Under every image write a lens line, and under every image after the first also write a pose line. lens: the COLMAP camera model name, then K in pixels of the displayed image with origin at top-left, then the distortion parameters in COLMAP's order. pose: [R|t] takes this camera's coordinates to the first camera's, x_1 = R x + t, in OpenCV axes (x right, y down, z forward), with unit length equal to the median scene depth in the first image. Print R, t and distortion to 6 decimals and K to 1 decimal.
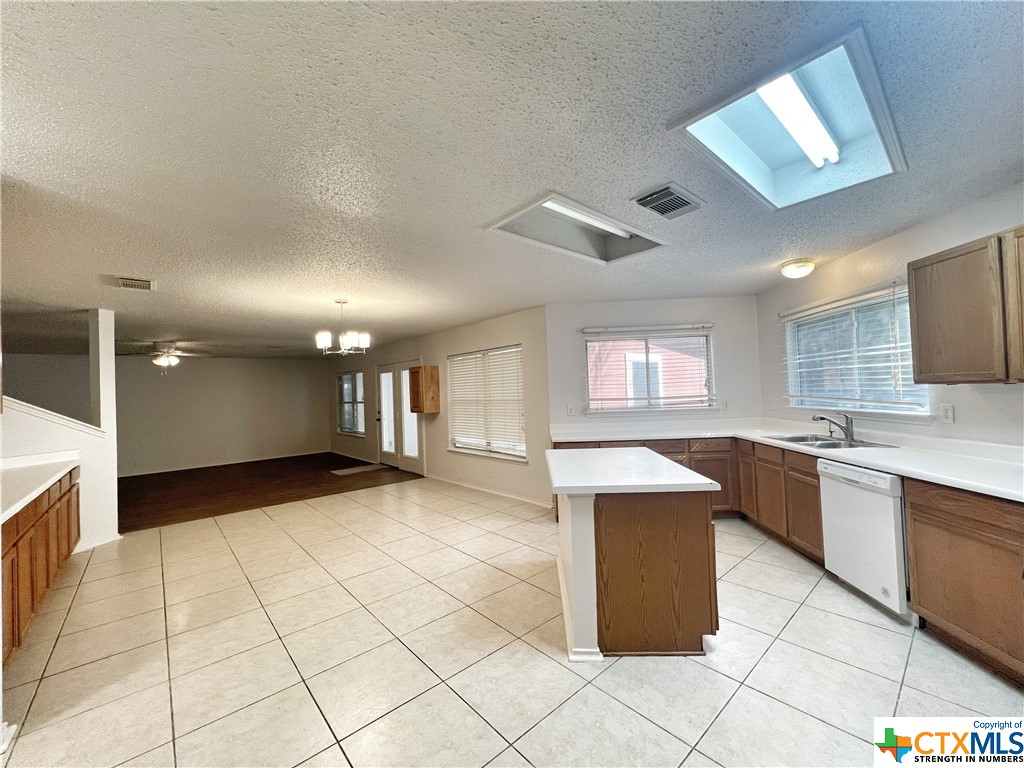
lens RADIAL K [[411.6, 0, 510.1], [0, 411.6, 384.6], [0, 0, 1]] dist [0.001162, 0.000308]
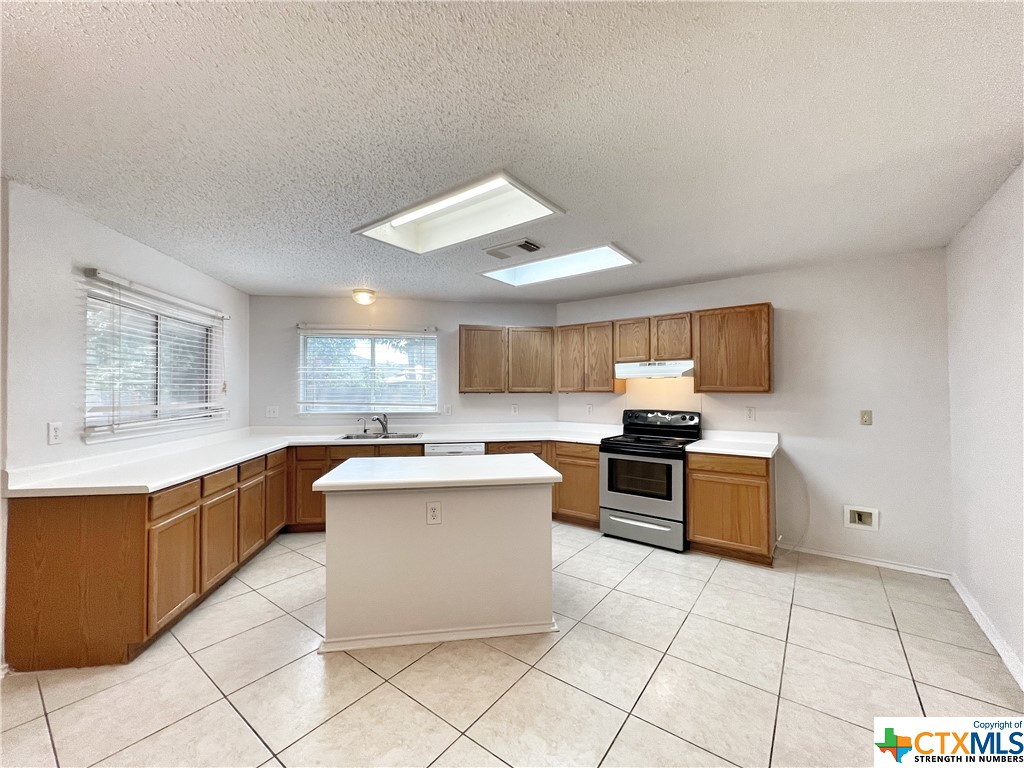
lens RADIAL K [[411.6, 0, 510.7], [0, 411.6, 384.3], [0, 0, 1]] dist [0.001162, 0.000308]
pose [[-0.204988, 0.052606, 0.977350, -0.597399], [-0.007440, 0.998442, -0.055301, 0.043069], [-0.978736, -0.018607, -0.204277, 0.857818]]
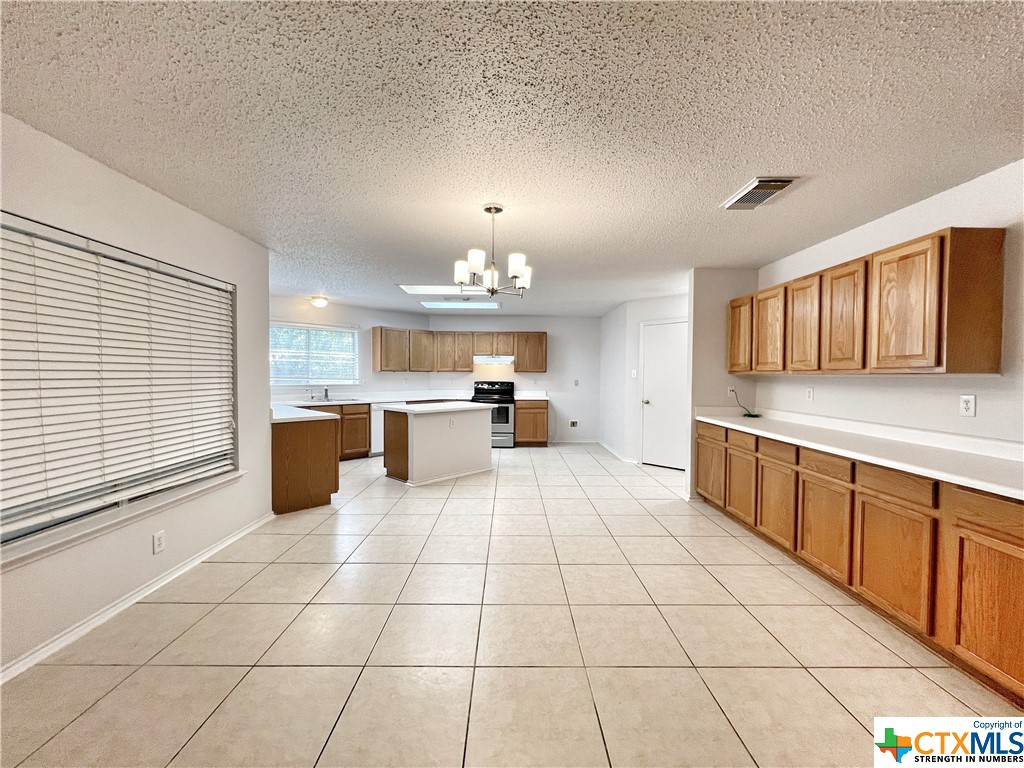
lens RADIAL K [[411.6, 0, 514.5], [0, 411.6, 384.9], [0, 0, 1]] dist [0.001162, 0.000308]
pose [[-0.761333, 0.015319, 0.648180, -1.071848], [0.011166, 0.999882, -0.010517, 0.094286], [-0.648265, -0.000769, -0.761414, 1.859857]]
